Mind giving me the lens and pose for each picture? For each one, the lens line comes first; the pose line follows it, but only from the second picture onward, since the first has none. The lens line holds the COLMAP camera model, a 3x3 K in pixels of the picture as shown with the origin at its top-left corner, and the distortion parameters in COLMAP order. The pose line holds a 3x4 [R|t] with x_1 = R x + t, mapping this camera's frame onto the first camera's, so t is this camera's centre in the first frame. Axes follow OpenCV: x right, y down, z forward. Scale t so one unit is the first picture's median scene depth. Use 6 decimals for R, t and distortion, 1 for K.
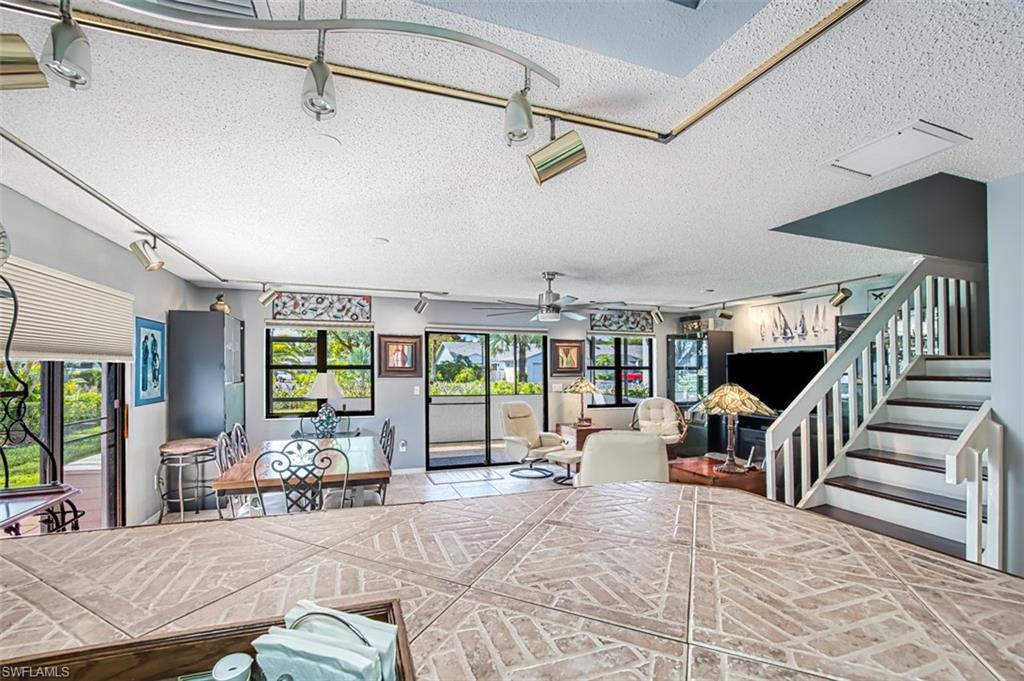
lens RADIAL K [[409.3, 0, 477.6], [0, 409.3, 363.1], [0, 0, 1]] dist [-0.029998, -0.000021]
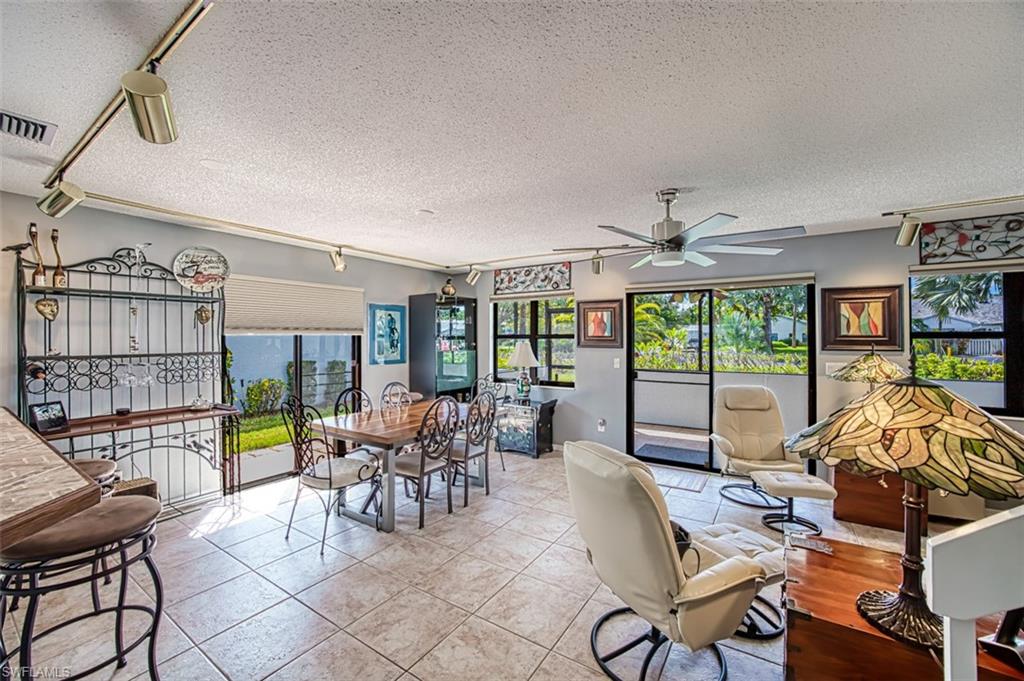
lens RADIAL K [[409.3, 0, 512.9], [0, 409.3, 336.5], [0, 0, 1]] dist [-0.029998, -0.000021]
pose [[0.644291, -0.006827, -0.764750, 0.378200], [0.014776, 0.999885, 0.003523, 0.004432], [0.764638, -0.013569, 0.644318, 0.287562]]
